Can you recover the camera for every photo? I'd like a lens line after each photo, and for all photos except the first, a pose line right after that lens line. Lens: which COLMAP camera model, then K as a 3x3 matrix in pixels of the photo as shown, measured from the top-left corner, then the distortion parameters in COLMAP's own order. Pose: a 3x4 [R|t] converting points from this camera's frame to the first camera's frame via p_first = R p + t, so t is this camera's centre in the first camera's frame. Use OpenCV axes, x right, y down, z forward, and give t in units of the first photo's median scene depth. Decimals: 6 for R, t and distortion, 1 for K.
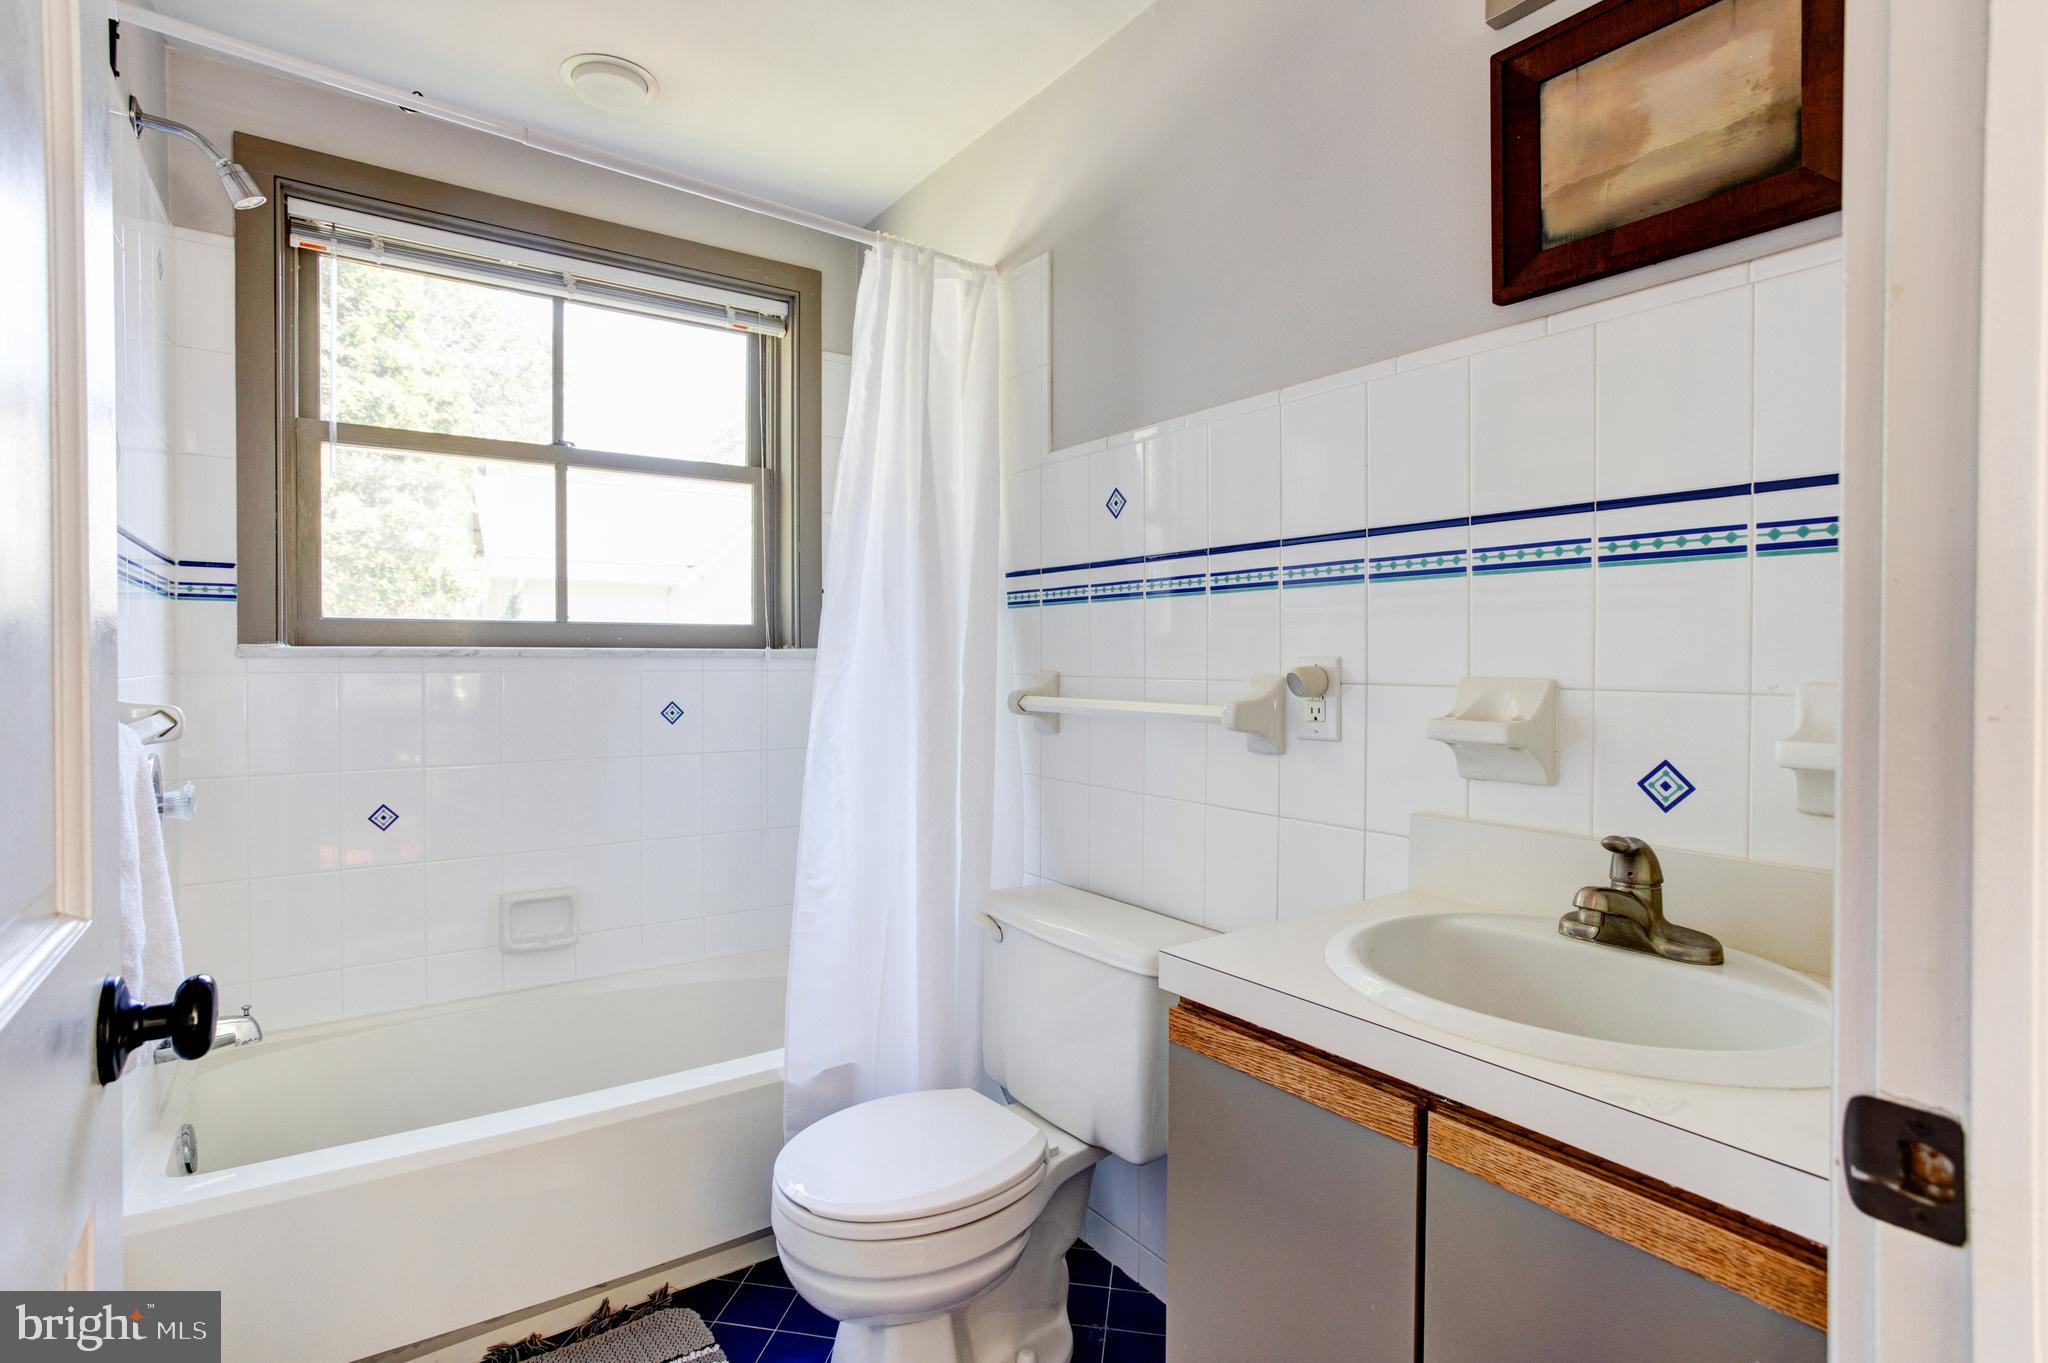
lens RADIAL K [[999.8, 0, 1026.5], [0, 999.8, 672.6], [0, 0, 1]] dist [-0.055375, 0.038080]
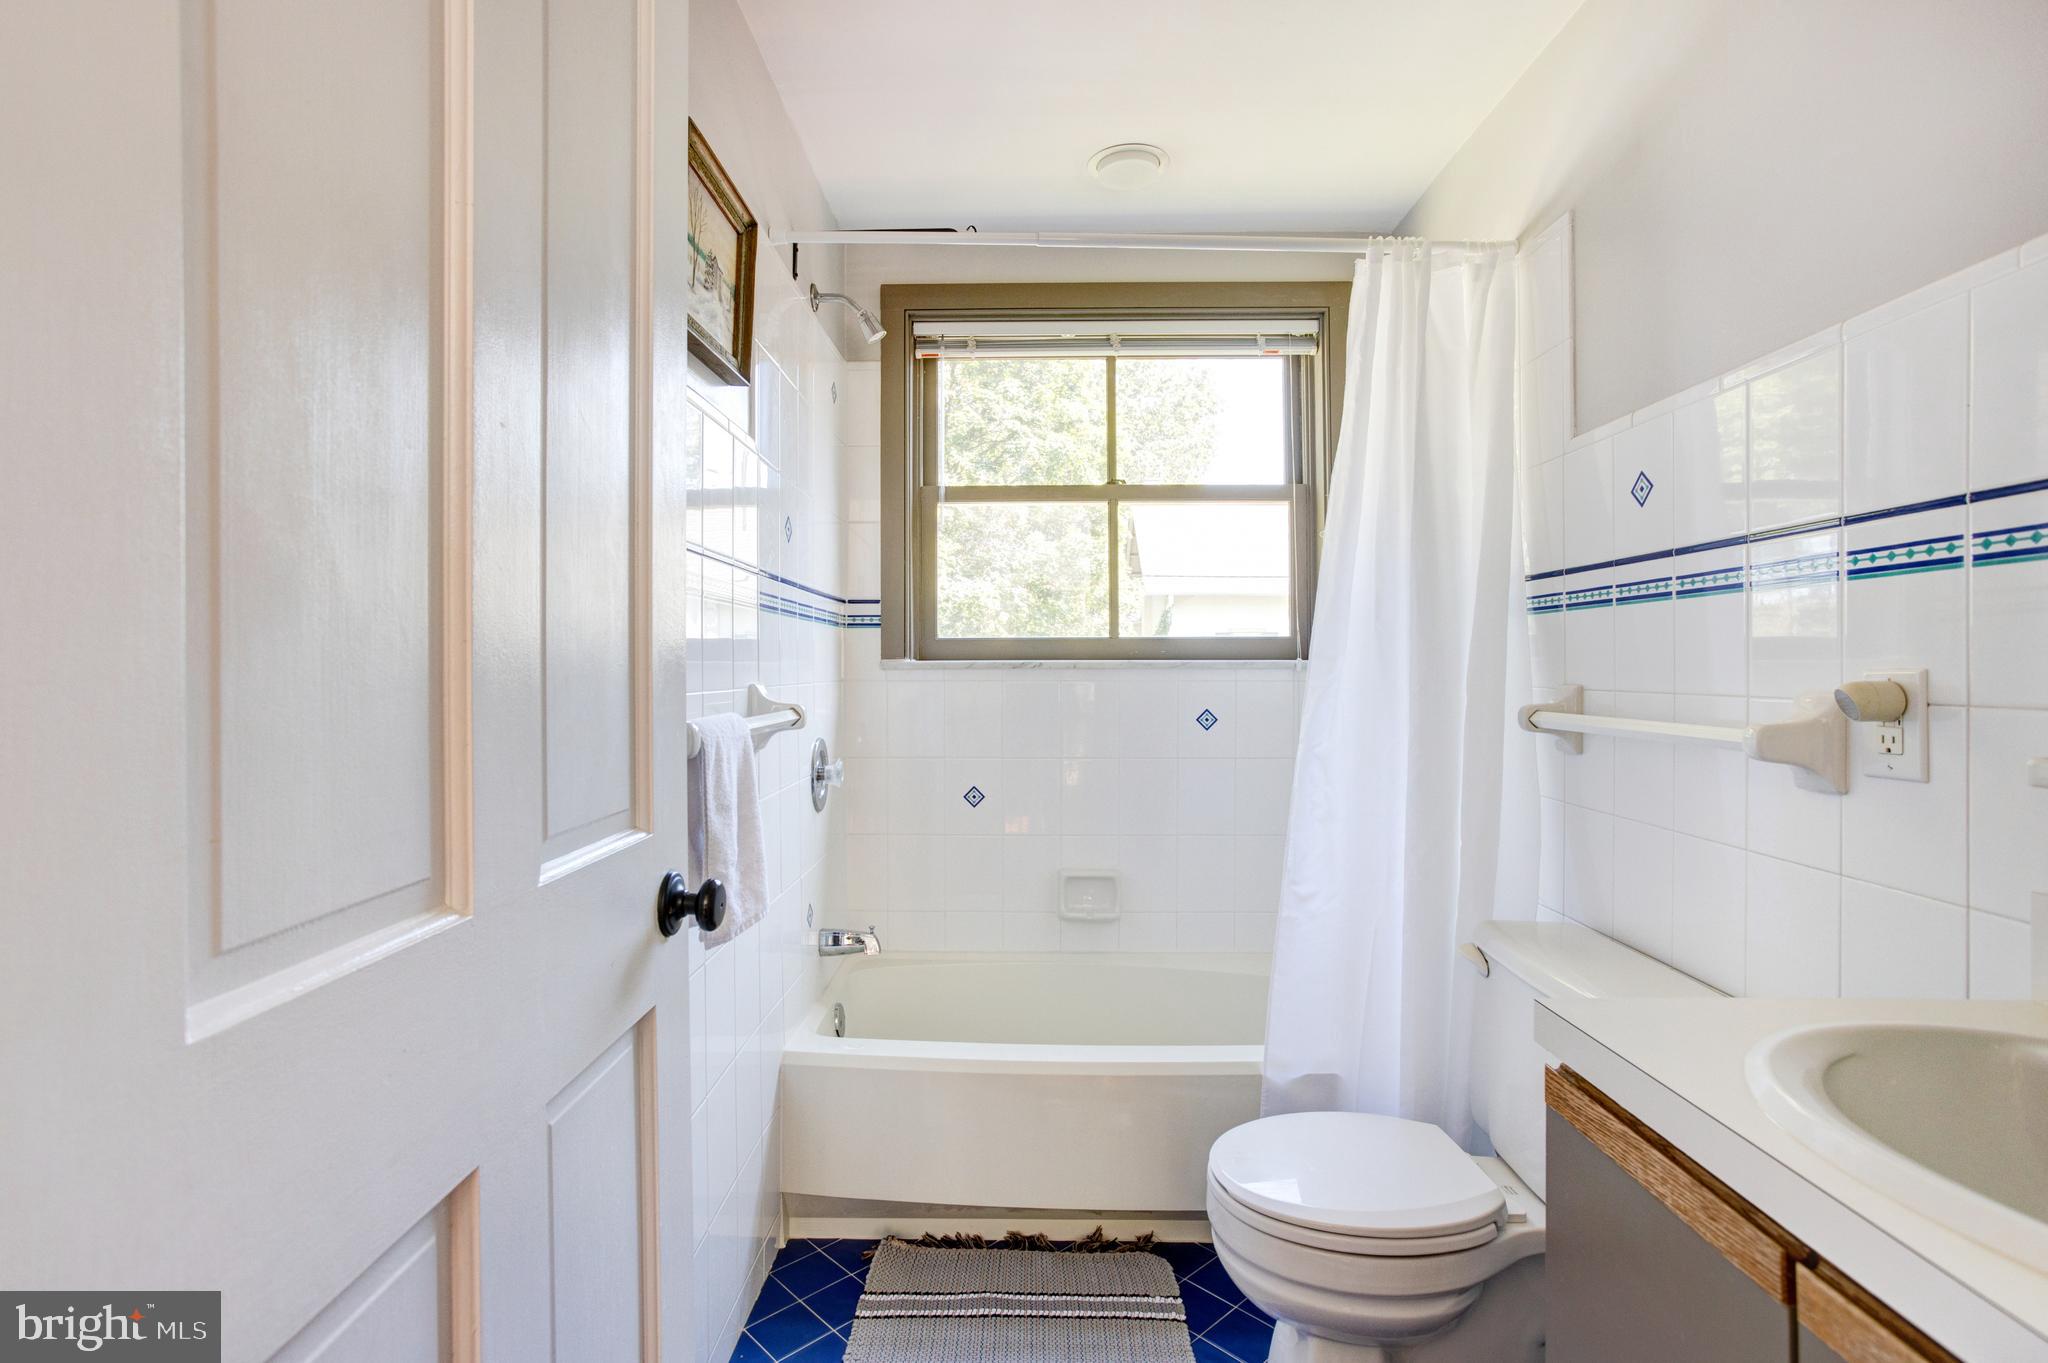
lens RADIAL K [[999.8, 0, 1026.5], [0, 999.8, 672.6], [0, 0, 1]] dist [-0.055375, 0.038080]
pose [[0.806469, 0.001228, -0.591275, 0.160738], [-0.006030, 0.999963, -0.006148, -0.003636], [0.591245, 0.008523, 0.806447, 0.007918]]
